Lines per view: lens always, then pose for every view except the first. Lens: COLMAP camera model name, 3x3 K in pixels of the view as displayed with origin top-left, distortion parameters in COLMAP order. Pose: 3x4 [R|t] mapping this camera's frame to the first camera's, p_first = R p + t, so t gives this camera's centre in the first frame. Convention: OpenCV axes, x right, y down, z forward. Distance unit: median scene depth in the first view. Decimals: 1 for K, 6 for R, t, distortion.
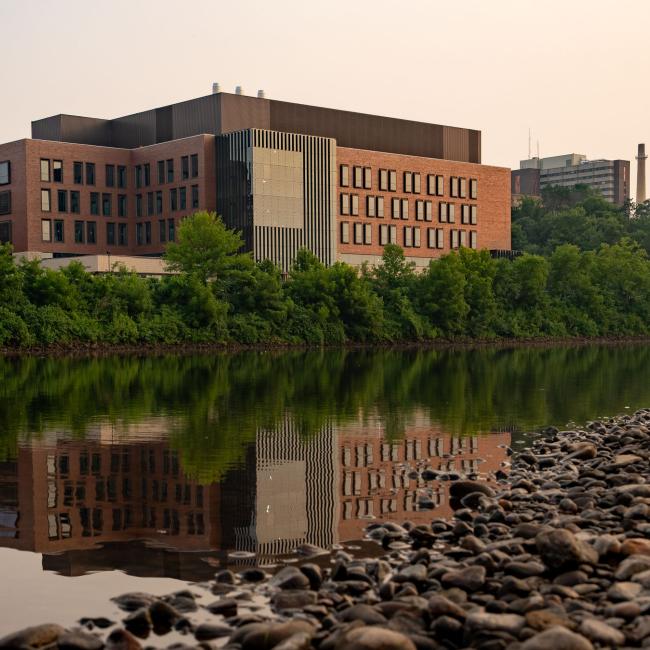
lens RADIAL K [[3258.2, 0, 325.0], [0, 3258.2, 325.0], [0, 0, 1]] dist [0.347634, 2.974068]
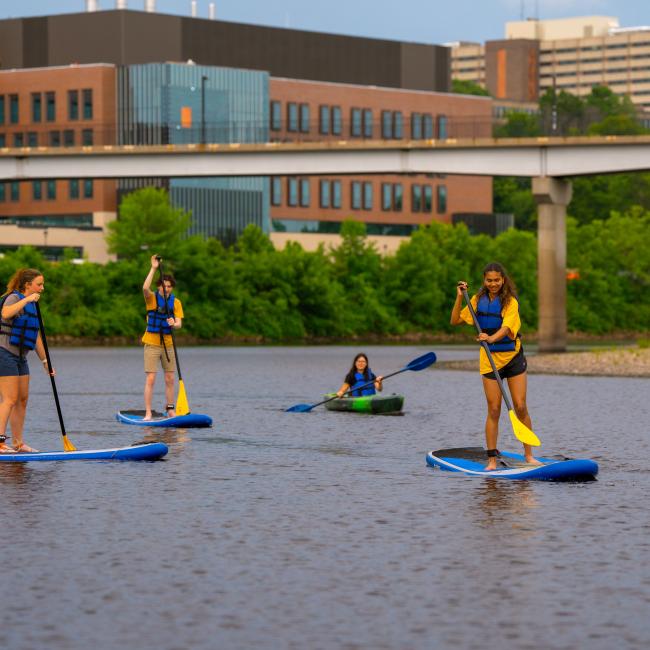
lens RADIAL K [[3258.2, 0, 325.0], [0, 3258.2, 325.0], [0, 0, 1]] dist [0.347634, 2.974068]
pose [[0.999859, 0.016074, 0.004781, 0.009912], [-0.016079, 0.999870, 0.000841, 0.001599], [-0.004767, -0.000917, 0.999988, 0.162323]]
